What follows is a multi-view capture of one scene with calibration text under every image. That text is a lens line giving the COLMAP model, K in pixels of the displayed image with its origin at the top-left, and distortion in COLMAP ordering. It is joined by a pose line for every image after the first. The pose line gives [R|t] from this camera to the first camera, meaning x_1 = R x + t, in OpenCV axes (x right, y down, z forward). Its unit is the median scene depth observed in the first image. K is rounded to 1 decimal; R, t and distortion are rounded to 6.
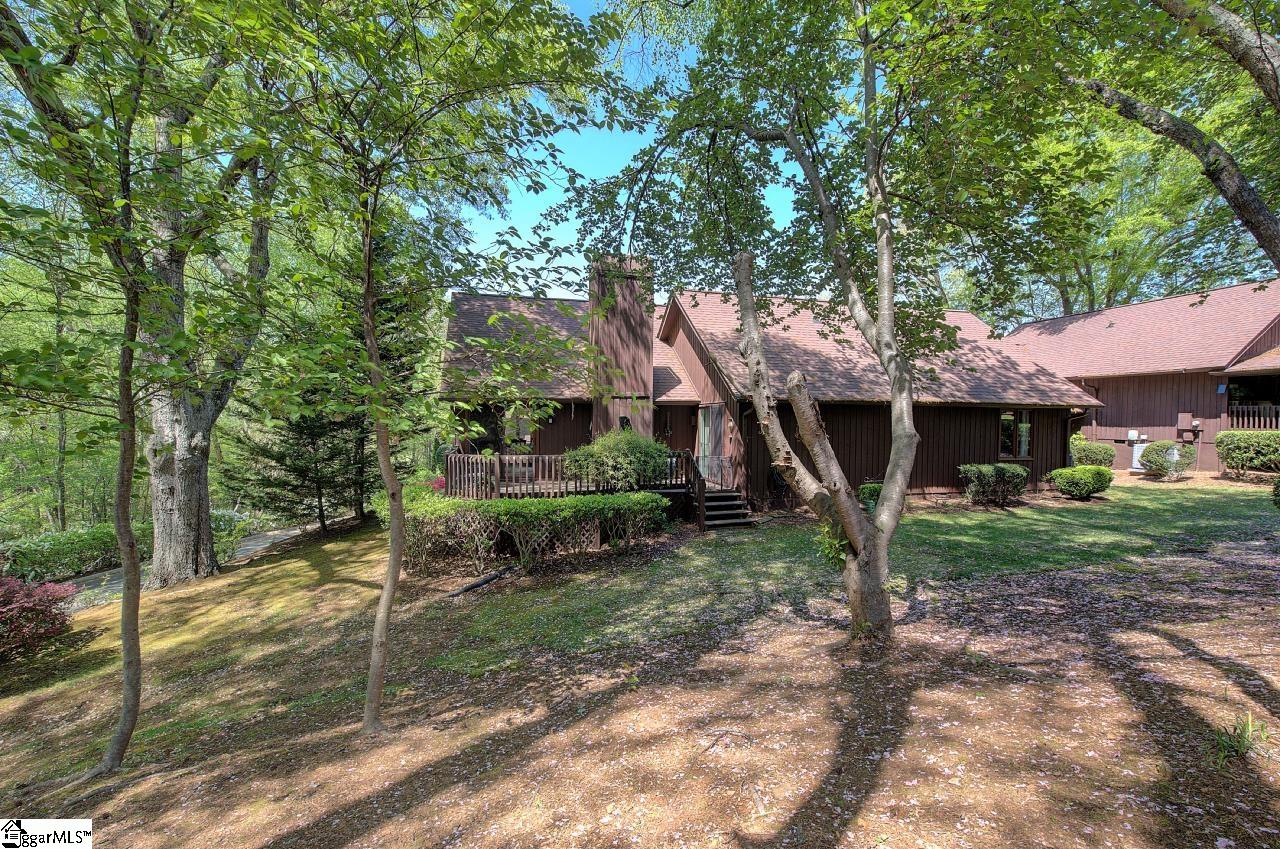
lens RADIAL K [[573.4, 0, 640.0], [0, 573.4, 424.5], [0, 0, 1]] dist [0.000839, 0.000360]
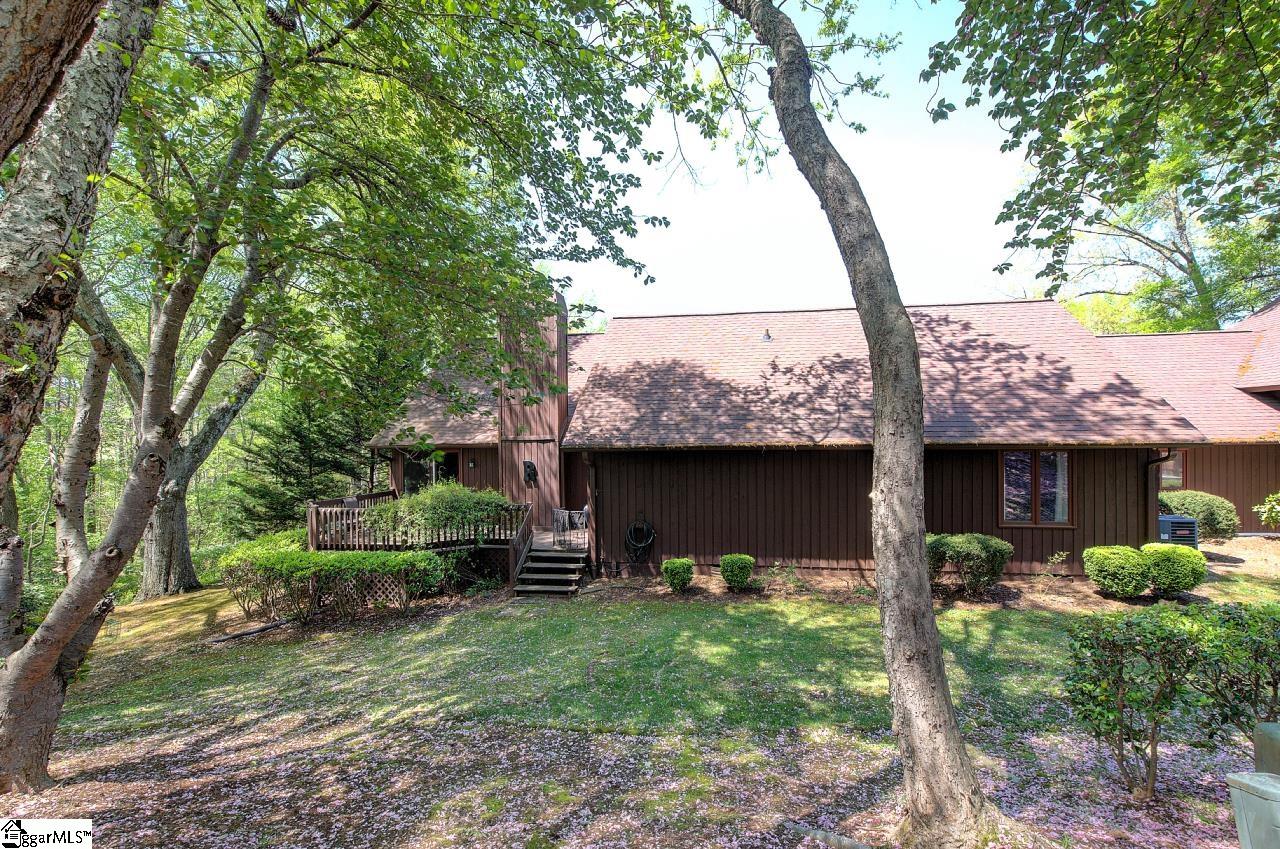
lens RADIAL K [[573.4, 0, 640.0], [0, 573.4, 424.5], [0, 0, 1]] dist [0.000839, 0.000360]
pose [[0.902687, -0.026114, -0.429504, 0.619746], [0.012589, 0.999332, -0.034302, -0.045326], [0.430113, 0.025557, 0.902413, 0.245920]]
